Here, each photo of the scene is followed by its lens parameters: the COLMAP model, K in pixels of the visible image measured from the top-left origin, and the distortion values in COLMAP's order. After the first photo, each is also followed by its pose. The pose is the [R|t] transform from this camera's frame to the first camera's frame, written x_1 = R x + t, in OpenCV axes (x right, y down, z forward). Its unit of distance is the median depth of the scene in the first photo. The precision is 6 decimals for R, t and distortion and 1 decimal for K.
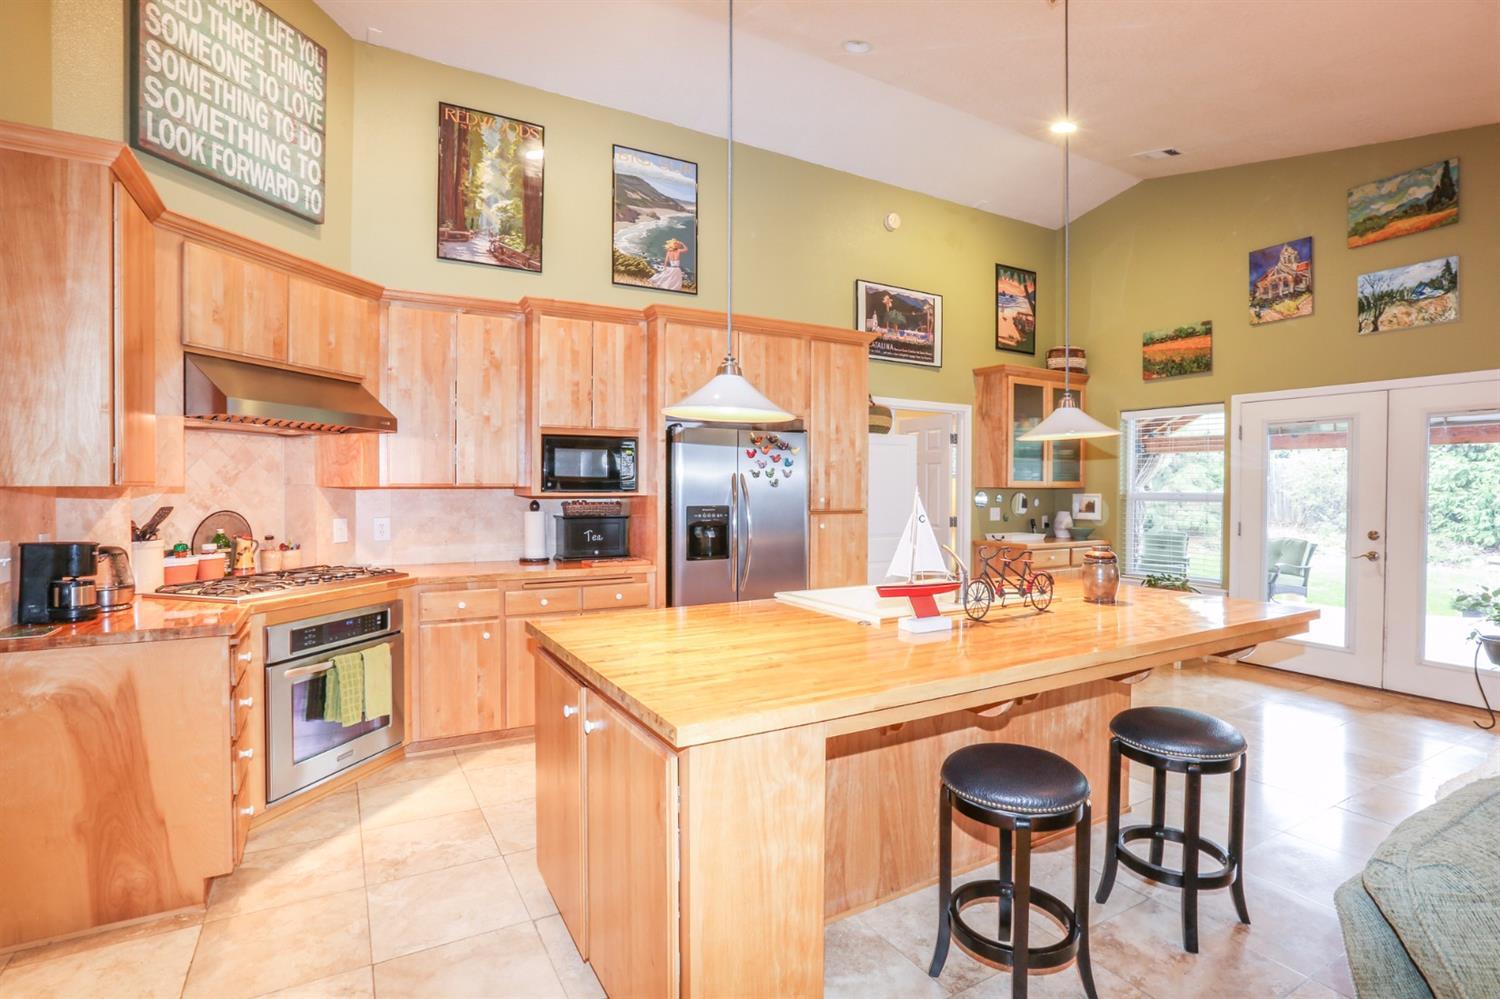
lens RADIAL K [[763.6, 0, 752.0], [0, 763.6, 496.1], [0, 0, 1]] dist [0.004185, 0.008002]
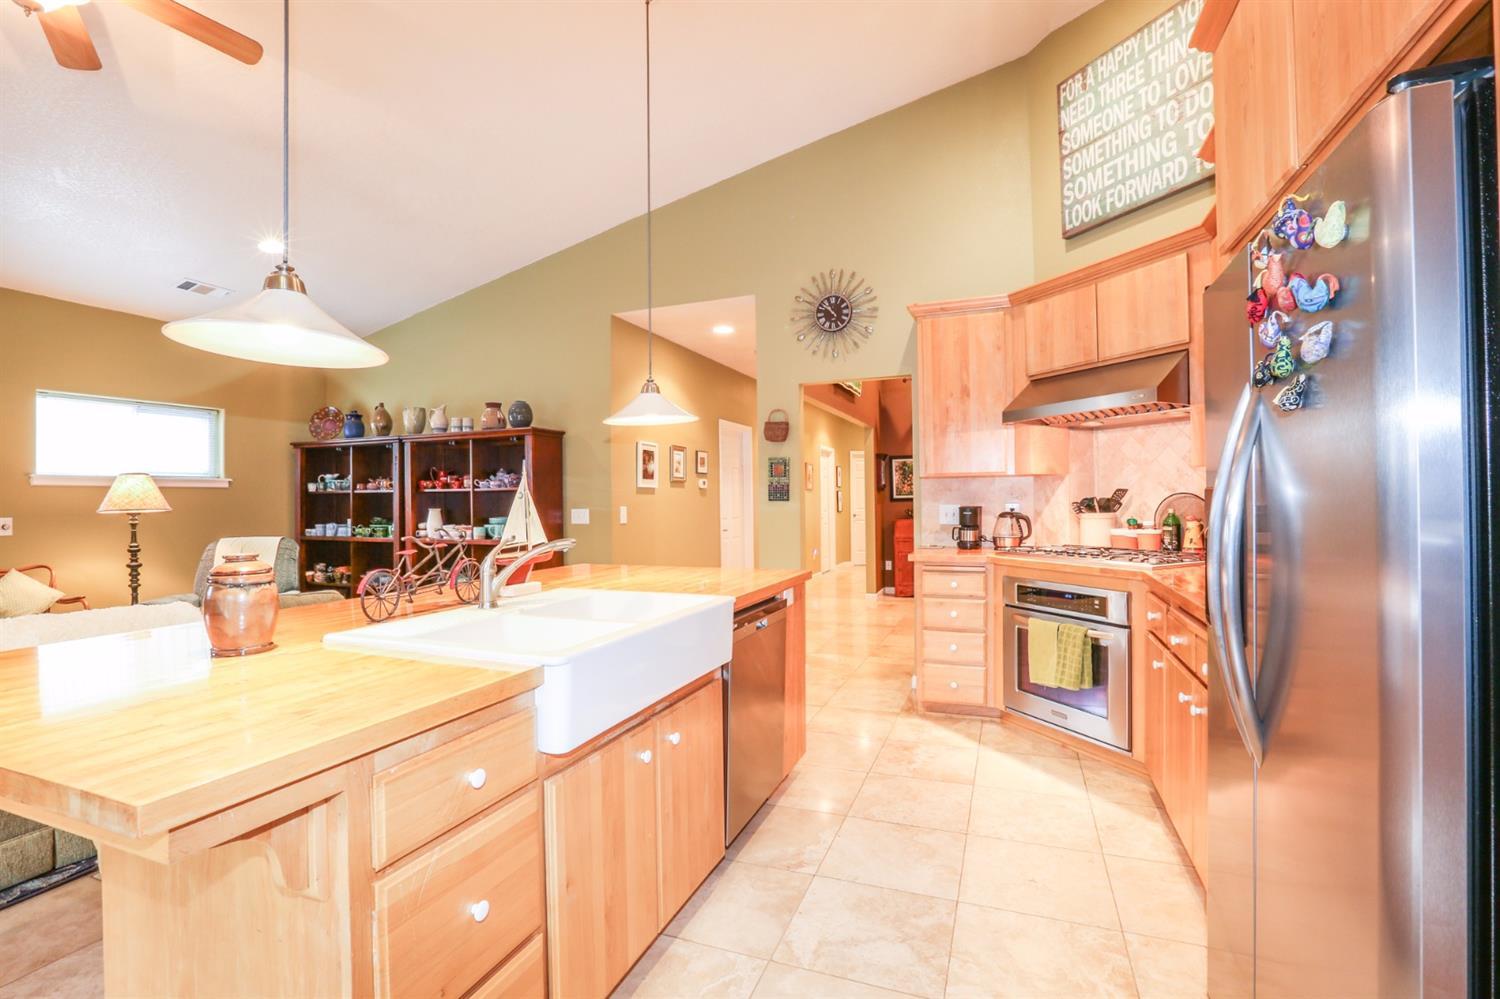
lens RADIAL K [[706.4, 0, 745.1], [0, 706.4, 496.5], [0, 0, 1]] dist [-0.002332, -0.000127]
pose [[-0.795368, 0.000102, -0.606127, 0.482943], [-0.002845, 0.999988, 0.003901, 0.026295], [0.606121, 0.004827, -0.795358, 1.685283]]
